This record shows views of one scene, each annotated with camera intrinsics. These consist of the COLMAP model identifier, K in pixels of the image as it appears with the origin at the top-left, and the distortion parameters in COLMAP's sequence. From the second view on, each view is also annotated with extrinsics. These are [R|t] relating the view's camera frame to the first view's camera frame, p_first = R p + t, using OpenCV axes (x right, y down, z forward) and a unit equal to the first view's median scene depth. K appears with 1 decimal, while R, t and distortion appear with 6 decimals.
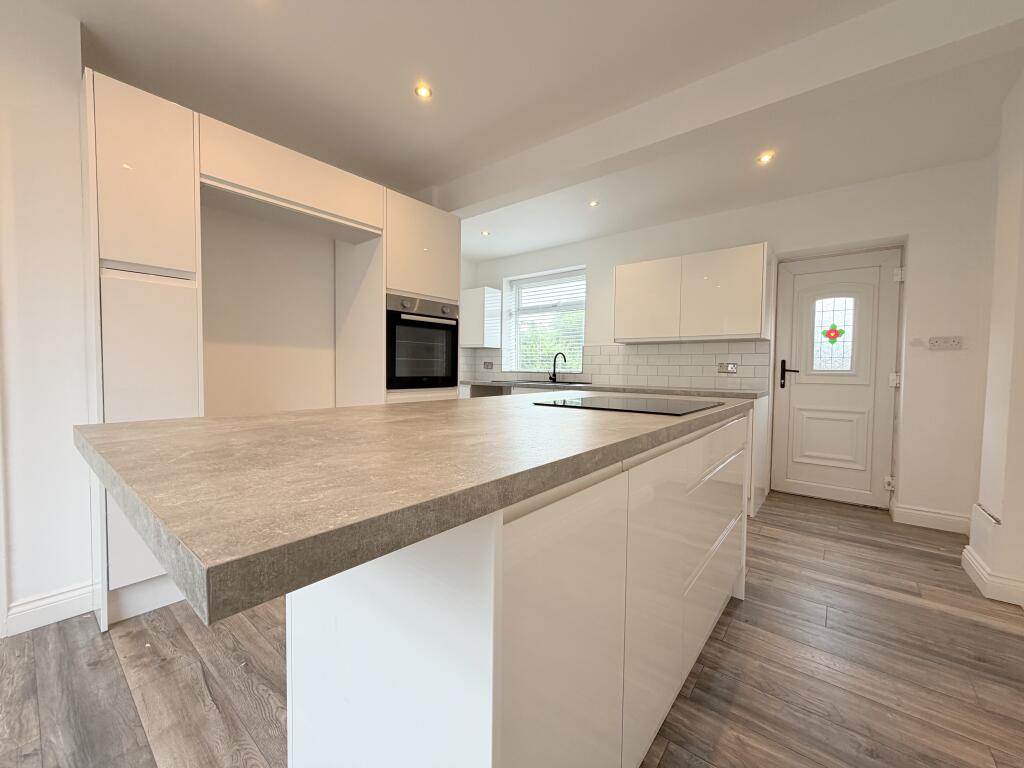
lens RADIAL K [[411.6, 0, 506.3], [0, 411.6, 383.0], [0, 0, 1]] dist [0.002066, -0.000059]
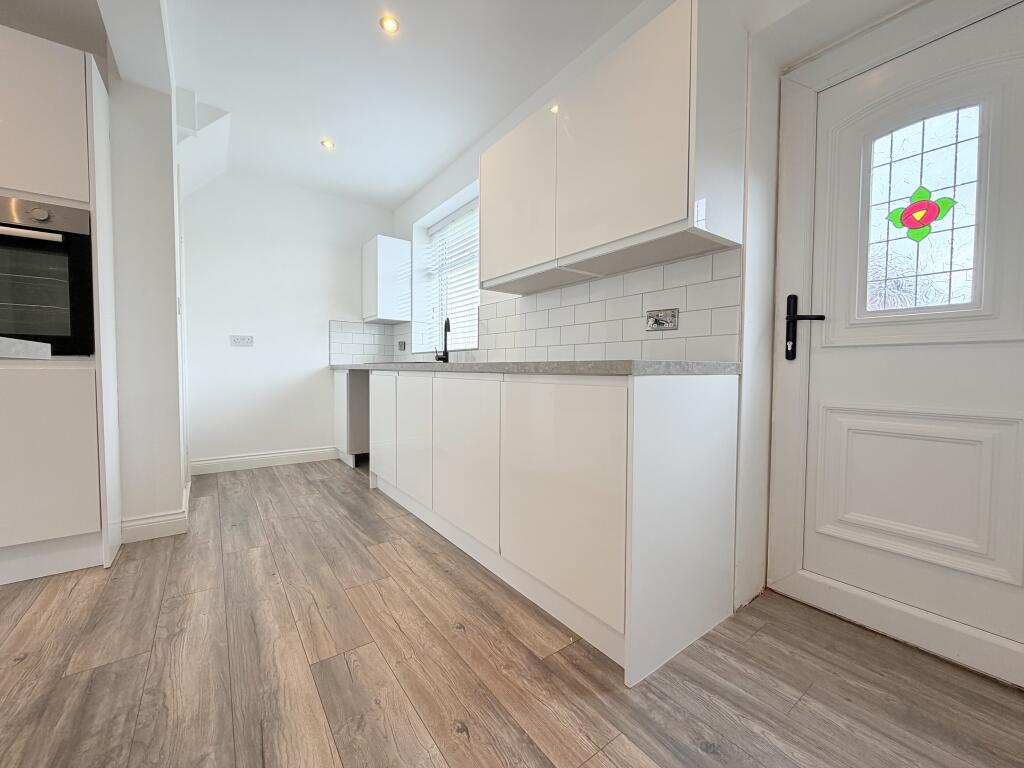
lens RADIAL K [[411.6, 0, 509.6], [0, 411.6, 384.5], [0, 0, 1]] dist [0.002066, -0.000059]
pose [[0.968395, 0.003895, -0.249390, 0.512706], [-0.004773, 0.999984, -0.002914, 0.042330], [0.249375, 0.004012, 0.968399, 0.526194]]
